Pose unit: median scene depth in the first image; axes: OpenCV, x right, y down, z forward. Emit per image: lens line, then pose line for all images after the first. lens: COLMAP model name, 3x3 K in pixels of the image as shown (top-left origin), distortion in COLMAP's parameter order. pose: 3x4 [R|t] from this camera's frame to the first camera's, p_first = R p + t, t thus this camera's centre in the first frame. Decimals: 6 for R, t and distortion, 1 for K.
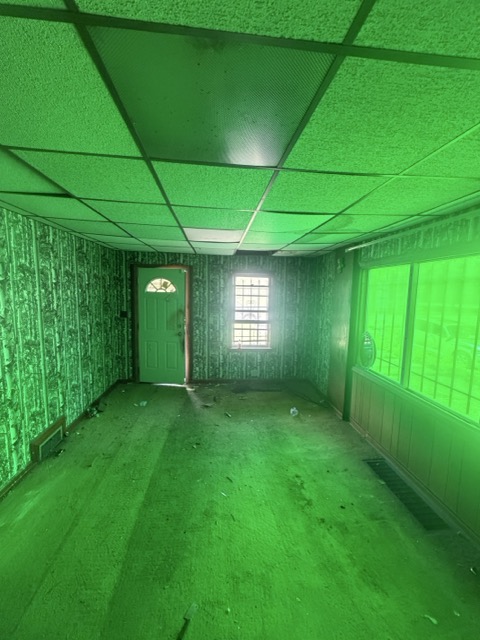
lens RADIAL K [[257.7, 0, 241.5], [0, 257.7, 318.4], [0, 0, 1]] dist [-0.000026, 0.000351]
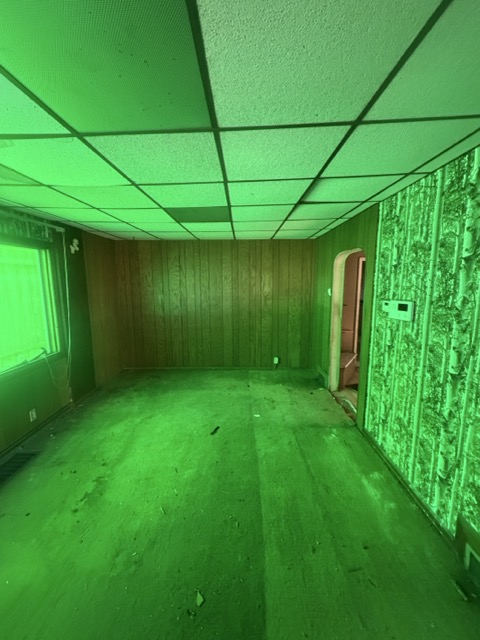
lens RADIAL K [[257.7, 0, 241.5], [0, 257.7, 318.4], [0, 0, 1]] dist [-0.000026, 0.000351]
pose [[-0.993128, -0.031215, 0.112793, -0.378278], [-0.001601, 0.967307, 0.253602, -0.174149], [-0.117021, 0.251679, -0.960710, 1.840604]]
